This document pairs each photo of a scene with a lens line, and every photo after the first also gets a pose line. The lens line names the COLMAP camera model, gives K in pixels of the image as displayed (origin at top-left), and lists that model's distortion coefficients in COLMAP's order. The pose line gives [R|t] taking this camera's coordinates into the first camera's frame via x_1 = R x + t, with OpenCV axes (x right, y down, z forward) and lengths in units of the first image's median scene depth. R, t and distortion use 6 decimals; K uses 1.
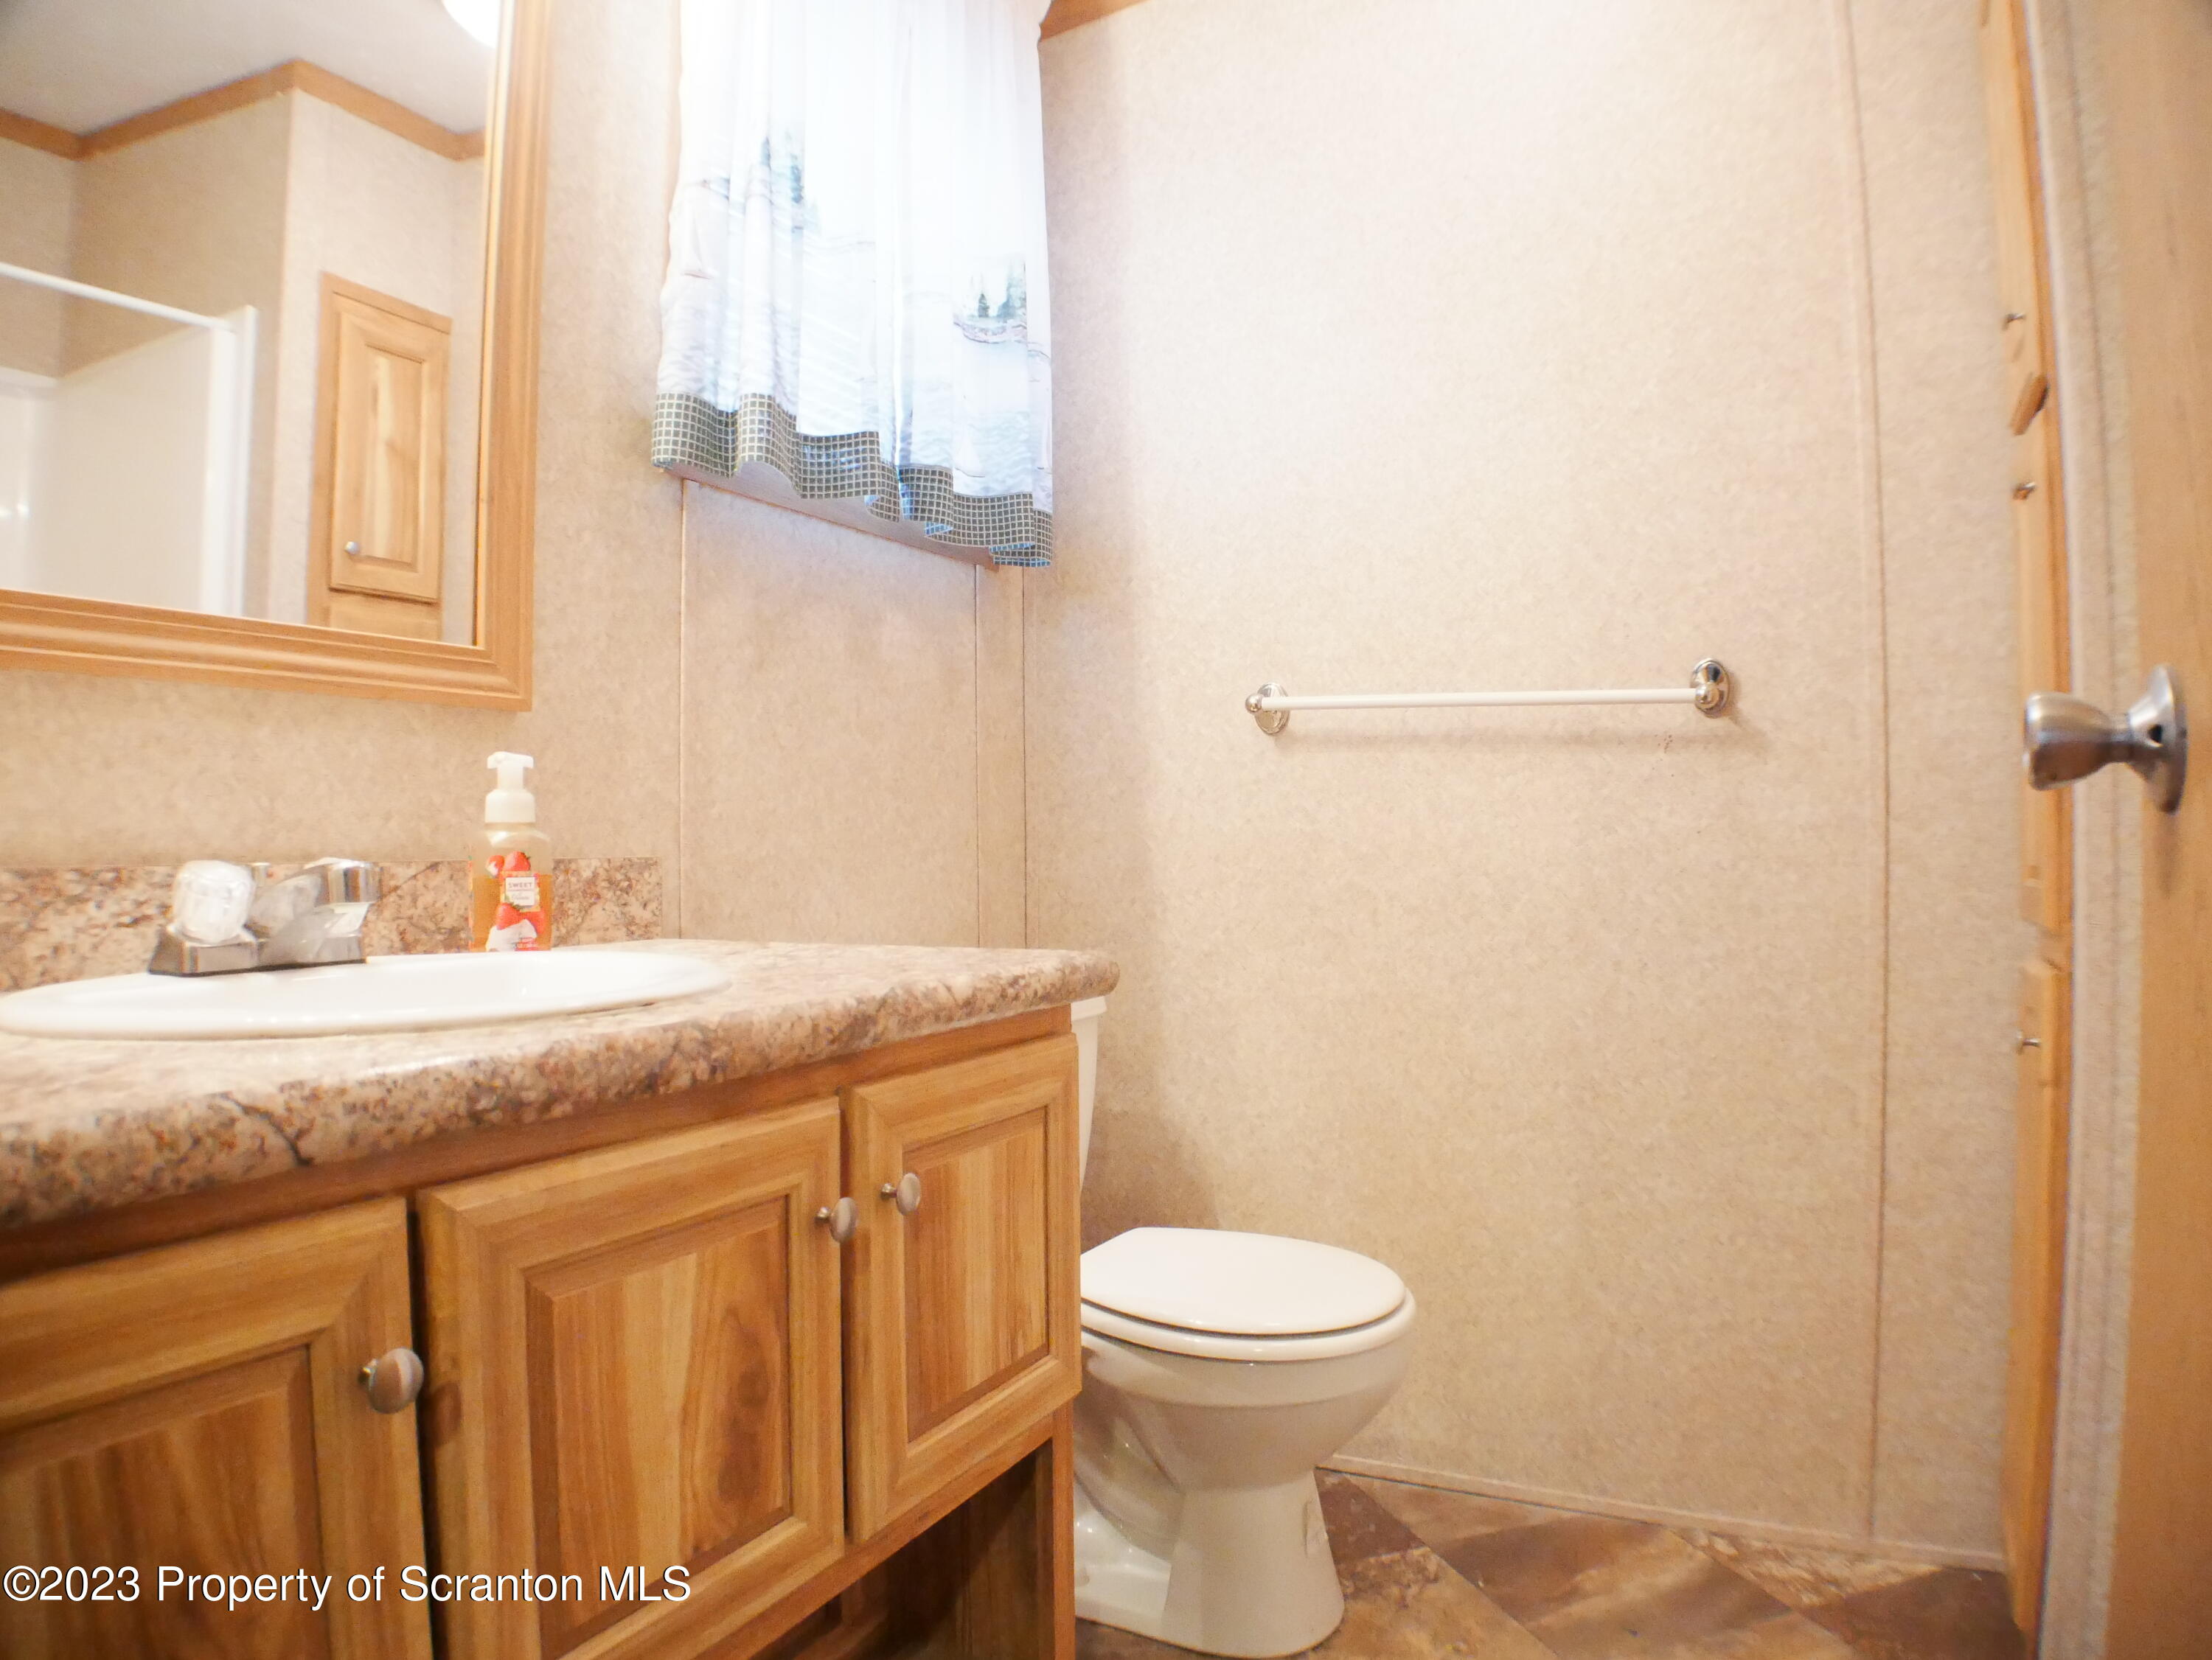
lens RADIAL K [[1463.8, 0, 1127.7], [0, 1463.8, 886.0], [0, 0, 1]] dist [-0.143947, 0.031270]
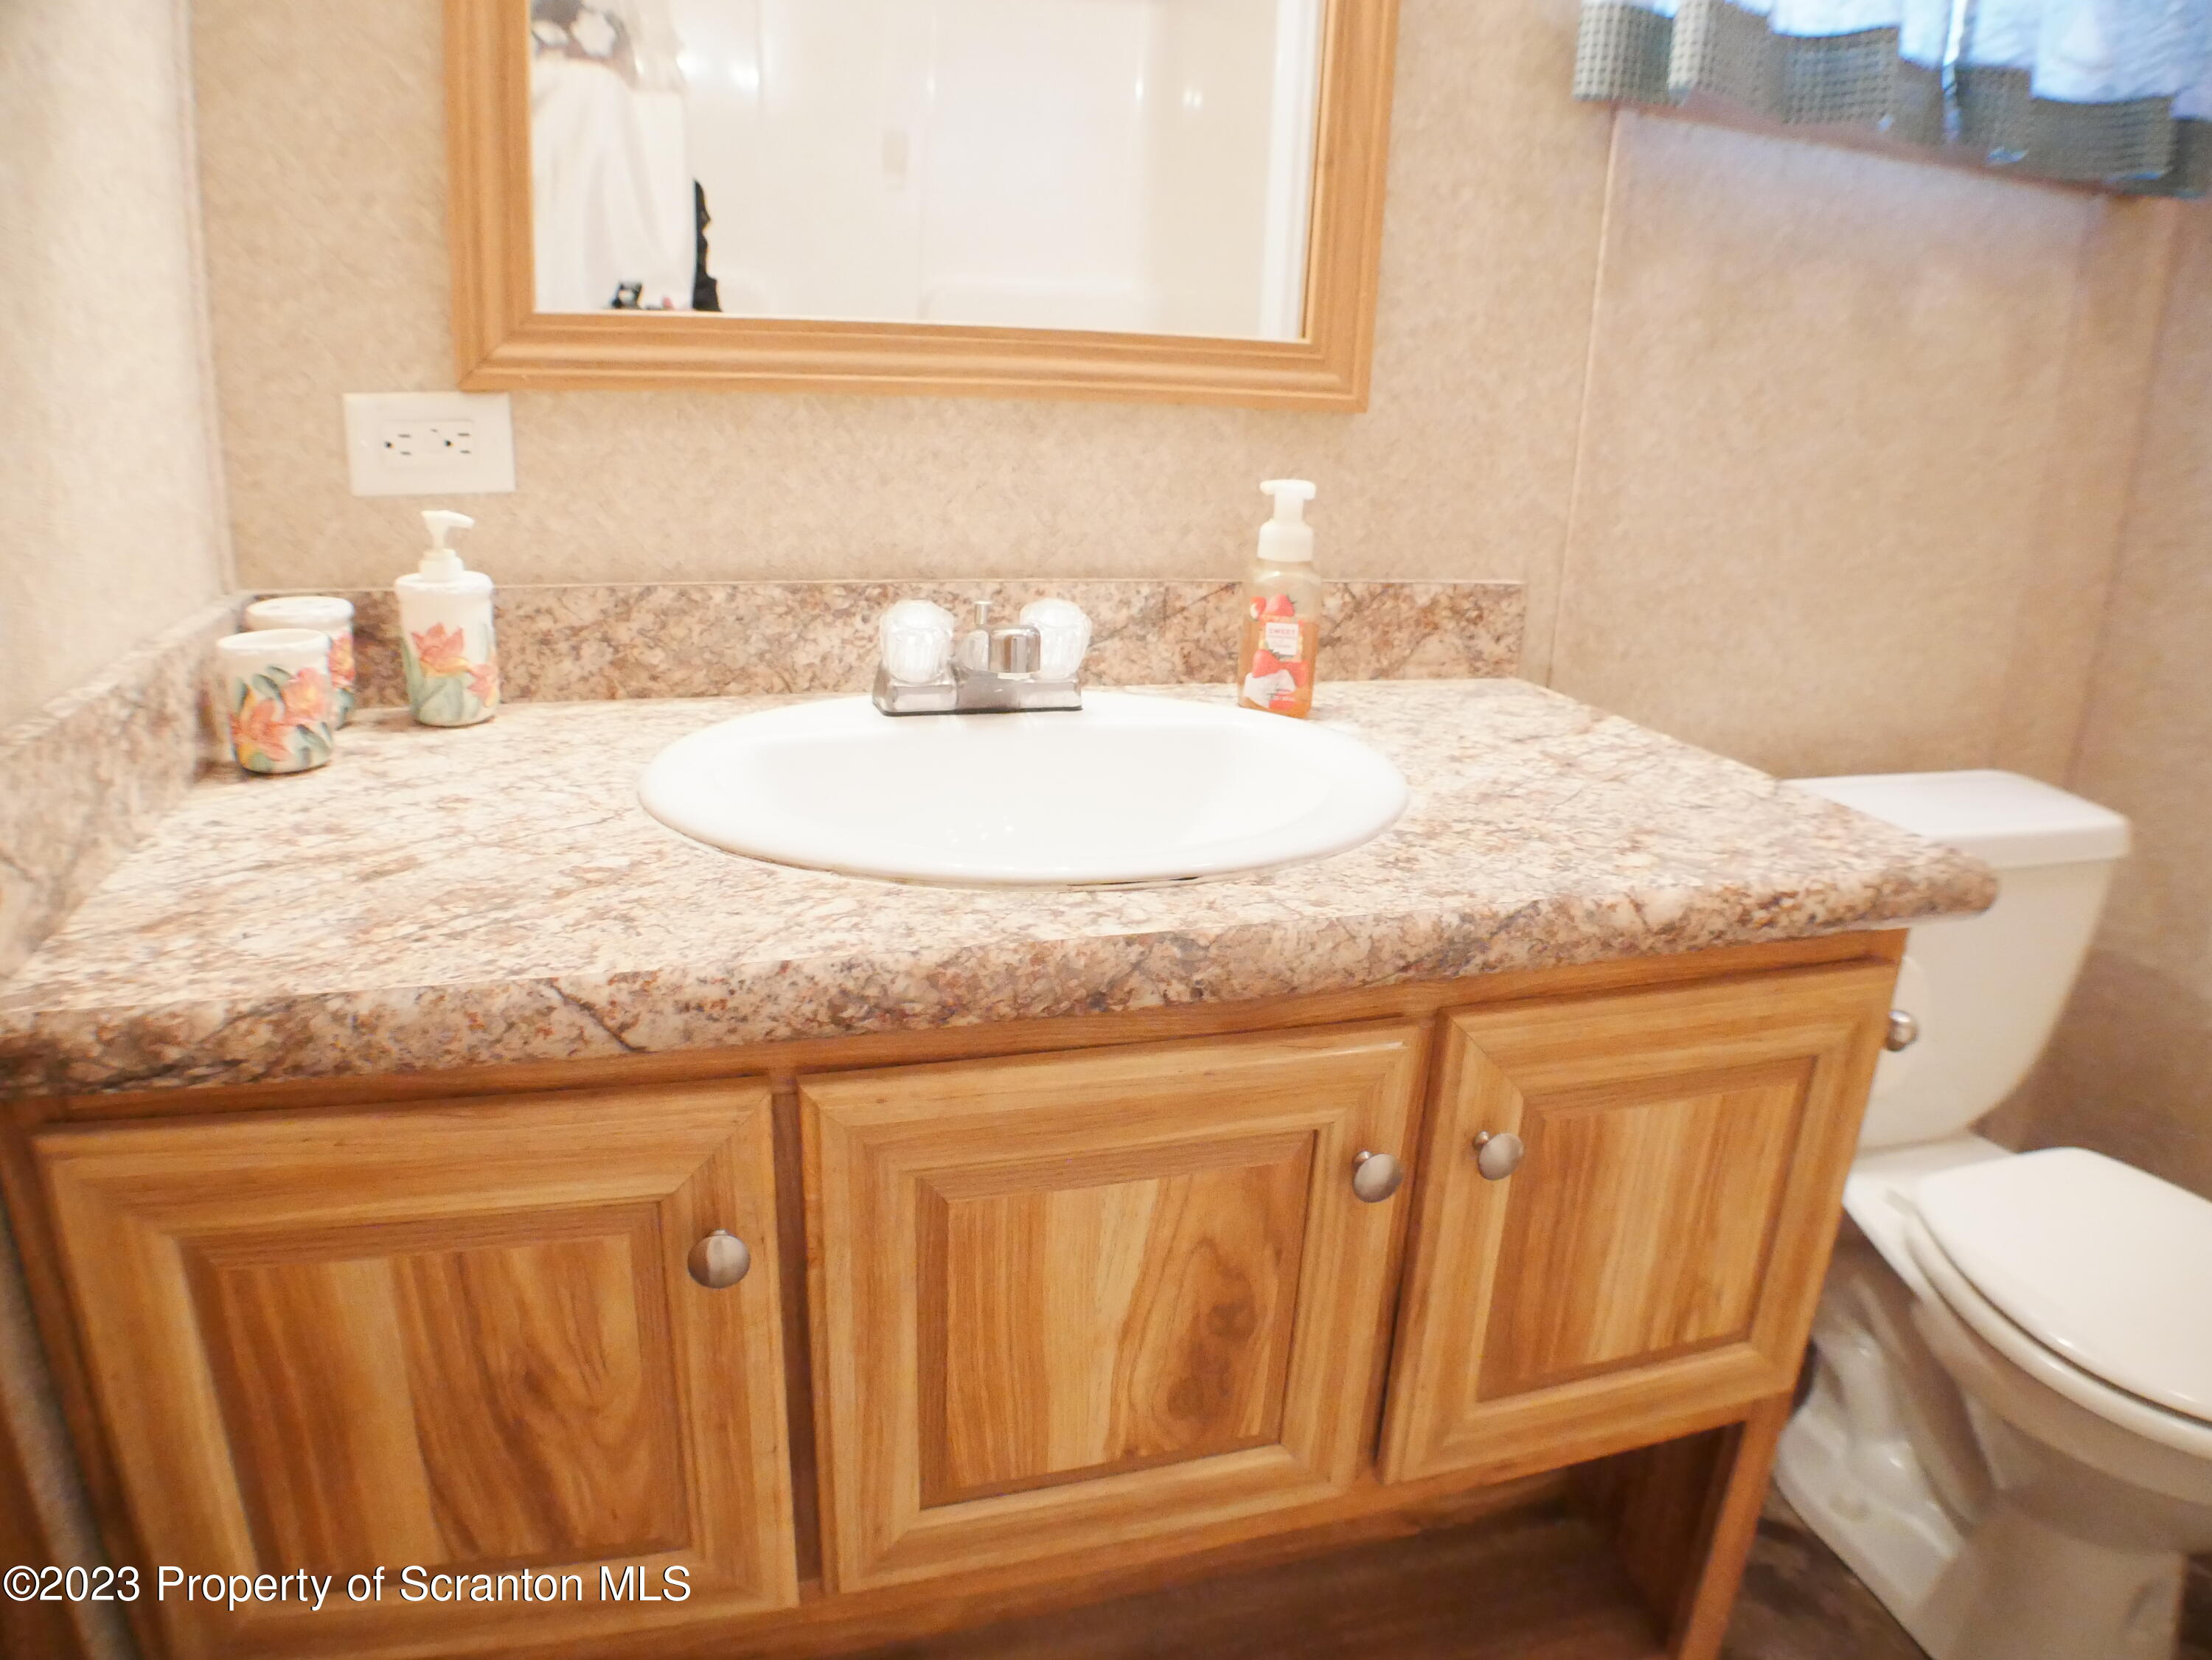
lens RADIAL K [[1463.8, 0, 1123.7], [0, 1463.8, 861.1], [0, 0, 1]] dist [-0.143947, 0.031270]
pose [[0.686125, 0.270523, -0.675315, 0.177562], [-0.067109, 0.947867, 0.311520, -0.155814], [0.724382, -0.168422, 0.668509, 0.321244]]
